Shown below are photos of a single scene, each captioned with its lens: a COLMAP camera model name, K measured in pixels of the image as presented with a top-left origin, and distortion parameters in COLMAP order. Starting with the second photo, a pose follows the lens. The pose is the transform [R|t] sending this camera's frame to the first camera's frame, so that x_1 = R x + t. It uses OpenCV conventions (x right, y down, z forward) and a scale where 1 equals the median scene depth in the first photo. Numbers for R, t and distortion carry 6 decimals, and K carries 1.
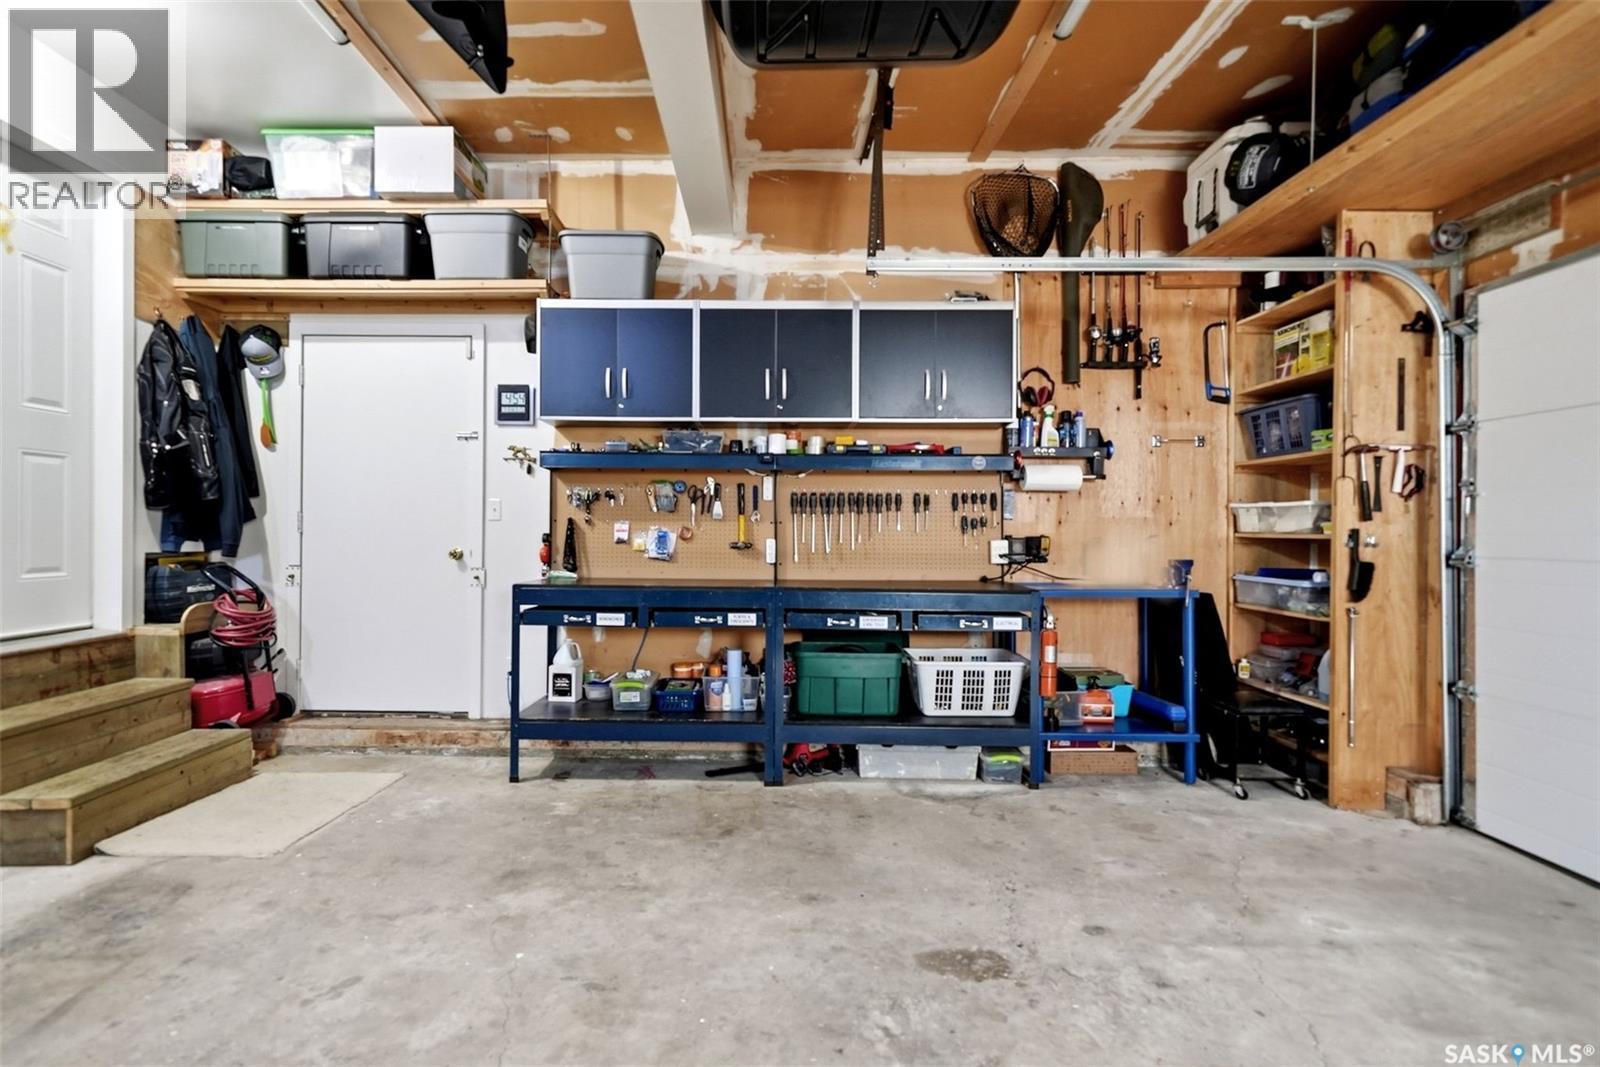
lens RADIAL K [[824.1, 0, 798.8], [0, 824.1, 532.7], [0, 0, 1]] dist [0.006164, 0.000416]
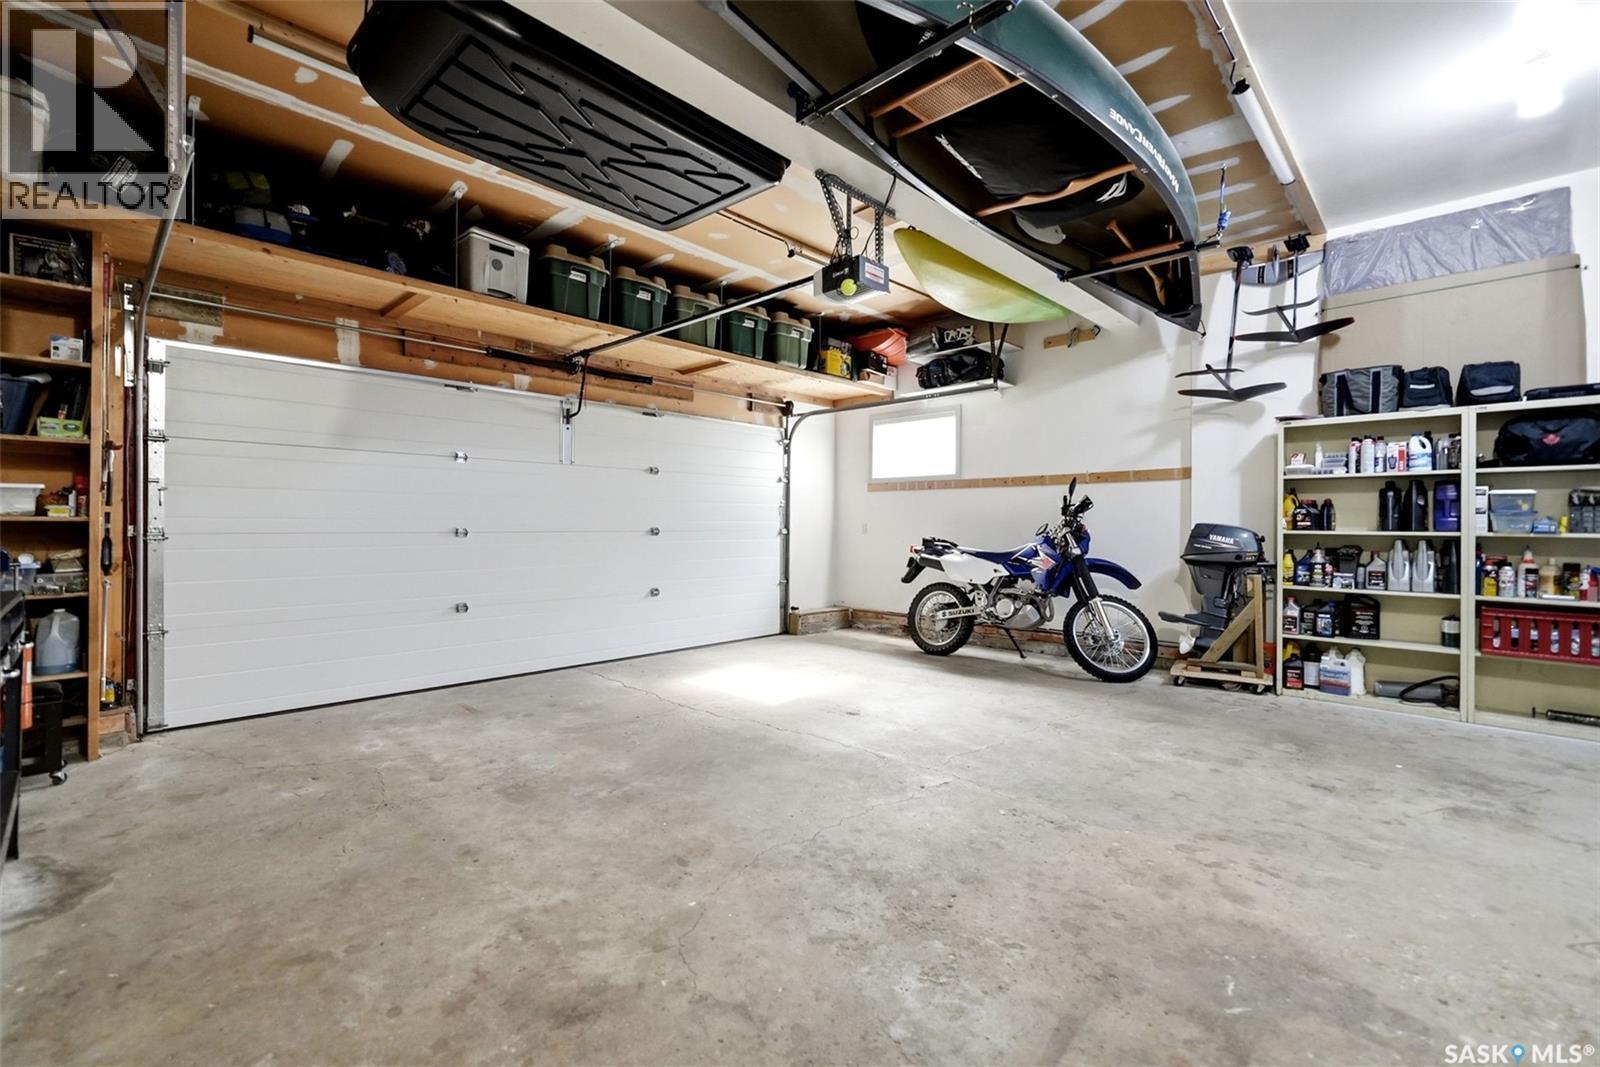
lens RADIAL K [[717.0, 0, 804.5], [0, 717.0, 526.5], [0, 0, 1]] dist [0.009487, 0.000521]
pose [[-0.736735, -0.008562, 0.676127, -0.974889], [-0.007355, 0.999962, 0.004648, 0.005589], [-0.676141, -0.001549, -0.736770, 1.436164]]
